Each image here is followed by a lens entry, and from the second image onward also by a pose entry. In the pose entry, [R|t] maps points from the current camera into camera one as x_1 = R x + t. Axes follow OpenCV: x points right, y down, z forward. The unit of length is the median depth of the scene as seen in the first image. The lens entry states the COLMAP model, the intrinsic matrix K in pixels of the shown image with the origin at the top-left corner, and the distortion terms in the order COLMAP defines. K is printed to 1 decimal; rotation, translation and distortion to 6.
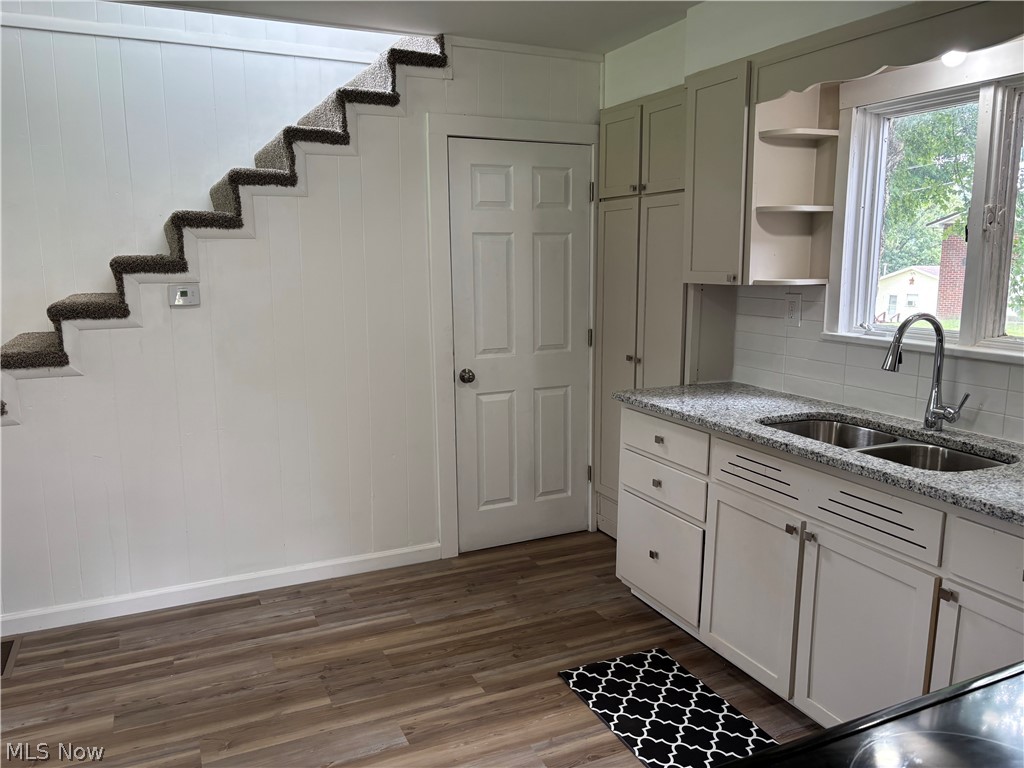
lens RADIAL K [[772.2, 0, 512.0], [0, 772.2, 384.0], [0, 0, 1]] dist [0.038321, -0.042473]
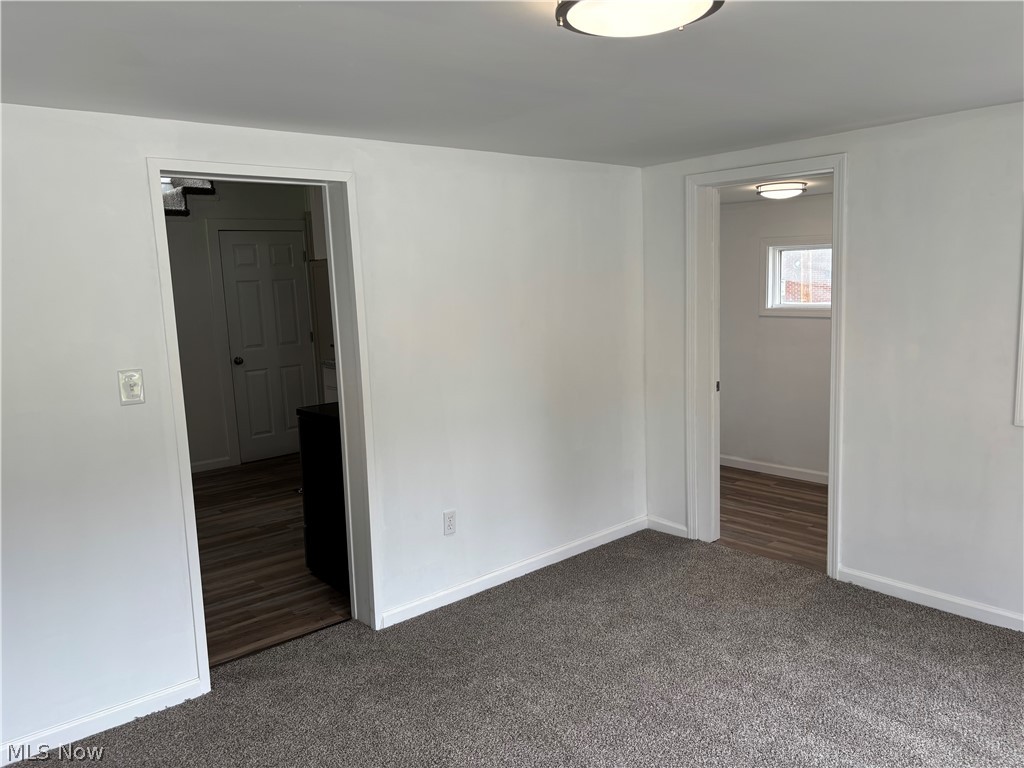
lens RADIAL K [[772.2, 0, 512.0], [0, 772.2, 384.0], [0, 0, 1]] dist [0.038321, -0.042473]
pose [[0.959570, -0.068377, 0.273040, 0.068435], [0.077164, 0.996785, -0.021560, 0.163216], [-0.270688, 0.041757, 0.961761, -1.110960]]
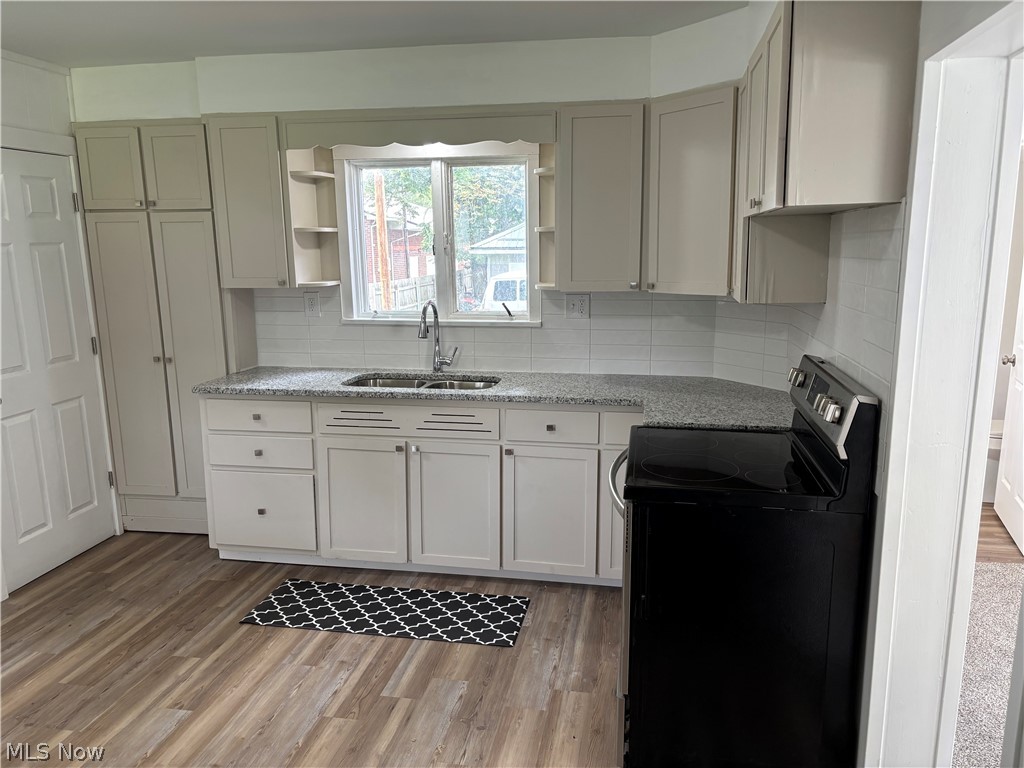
lens RADIAL K [[772.2, 0, 512.0], [0, 772.2, 384.0], [0, 0, 1]] dist [0.038321, -0.042473]
pose [[0.576488, -0.150358, 0.803152, -0.551650], [0.143438, 0.986282, 0.081685, -0.021464], [-0.804417, 0.068112, 0.590147, -0.052430]]
